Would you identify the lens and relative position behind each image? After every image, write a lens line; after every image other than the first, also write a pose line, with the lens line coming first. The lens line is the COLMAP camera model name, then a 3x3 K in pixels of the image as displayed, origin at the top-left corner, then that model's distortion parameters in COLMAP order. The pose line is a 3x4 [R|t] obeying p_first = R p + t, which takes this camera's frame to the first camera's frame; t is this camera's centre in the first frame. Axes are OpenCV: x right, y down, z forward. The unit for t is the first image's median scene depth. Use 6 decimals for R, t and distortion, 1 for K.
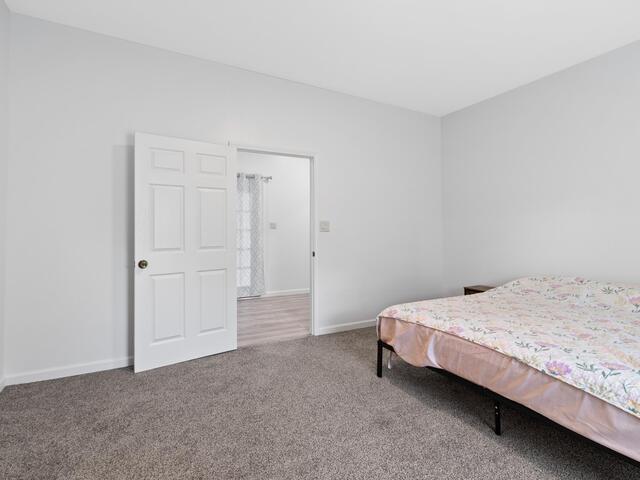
lens RADIAL K [[327.3, 0, 318.5], [0, 327.3, 223.3], [0, 0, 1]] dist [0.000265, 0.001011]
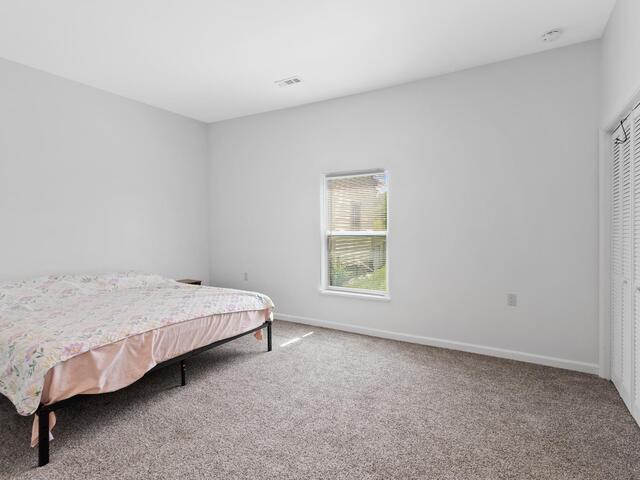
lens RADIAL K [[330.1, 0, 318.4], [0, 330.1, 236.6], [0, 0, 1]] dist [0.000859, -0.001007]
pose [[-0.509667, -0.015145, 0.860238, -0.688400], [-0.015069, 0.999849, 0.008675, 0.018808], [-0.860240, -0.008542, -0.509818, 0.968382]]
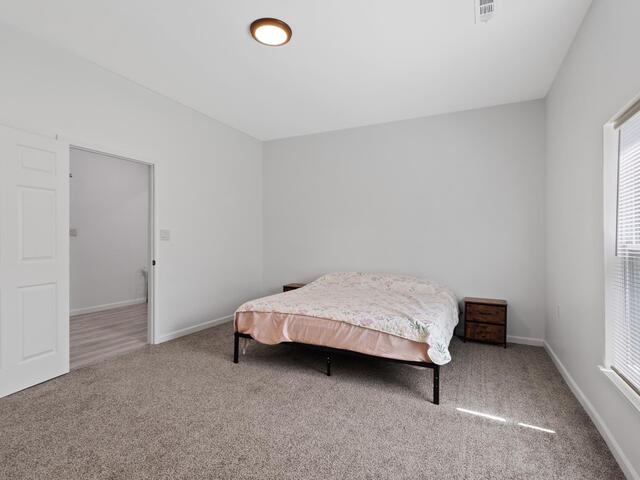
lens RADIAL K [[332.5, 0, 317.0], [0, 332.5, 238.4], [0, 0, 1]] dist [0.000107, -0.000908]
pose [[0.810254, 0.009653, 0.586000, -0.315733], [-0.021669, 0.999674, 0.013494, -0.005674], [-0.585679, -0.023631, 0.810199, -0.152479]]
